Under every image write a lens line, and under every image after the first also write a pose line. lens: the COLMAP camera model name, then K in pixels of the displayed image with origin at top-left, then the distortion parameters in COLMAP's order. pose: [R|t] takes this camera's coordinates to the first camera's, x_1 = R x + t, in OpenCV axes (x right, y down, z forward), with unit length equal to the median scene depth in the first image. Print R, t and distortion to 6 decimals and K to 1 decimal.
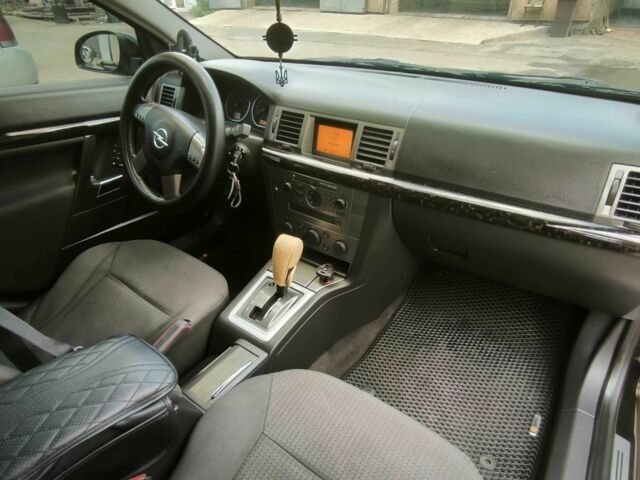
lens RADIAL K [[392.3, 0, 321.2], [0, 392.3, 244.8], [0, 0, 1]] dist [-0.021511, 0.013407]
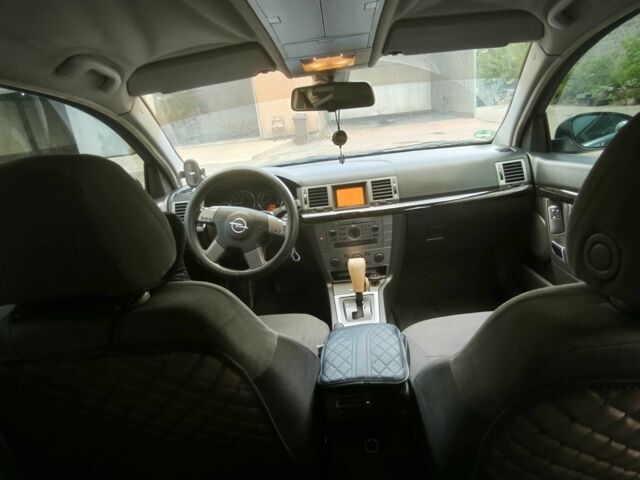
lens RADIAL K [[392.0, 0, 327.2], [0, 392.0, 242.3], [0, 0, 1]] dist [-0.001300, 0.001278]
pose [[0.812816, -0.271080, 0.515602, -0.883397], [0.406202, 0.898183, -0.168131, 0.126815], [-0.417528, 0.346098, 0.840171, -0.228997]]
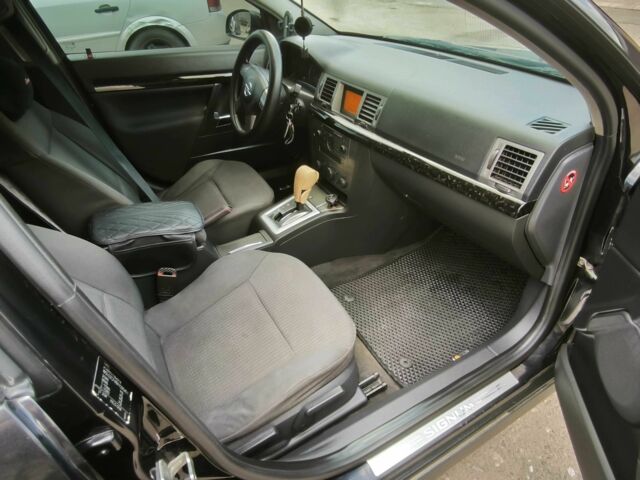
lens RADIAL K [[392.3, 0, 325.7], [0, 392.3, 235.8], [0, 0, 1]] dist [-0.021511, 0.013407]
pose [[0.912730, 0.223893, -0.341754, 0.490540], [-0.206390, 0.974571, 0.087260, 0.078384], [0.352601, -0.009110, 0.935729, -0.285035]]
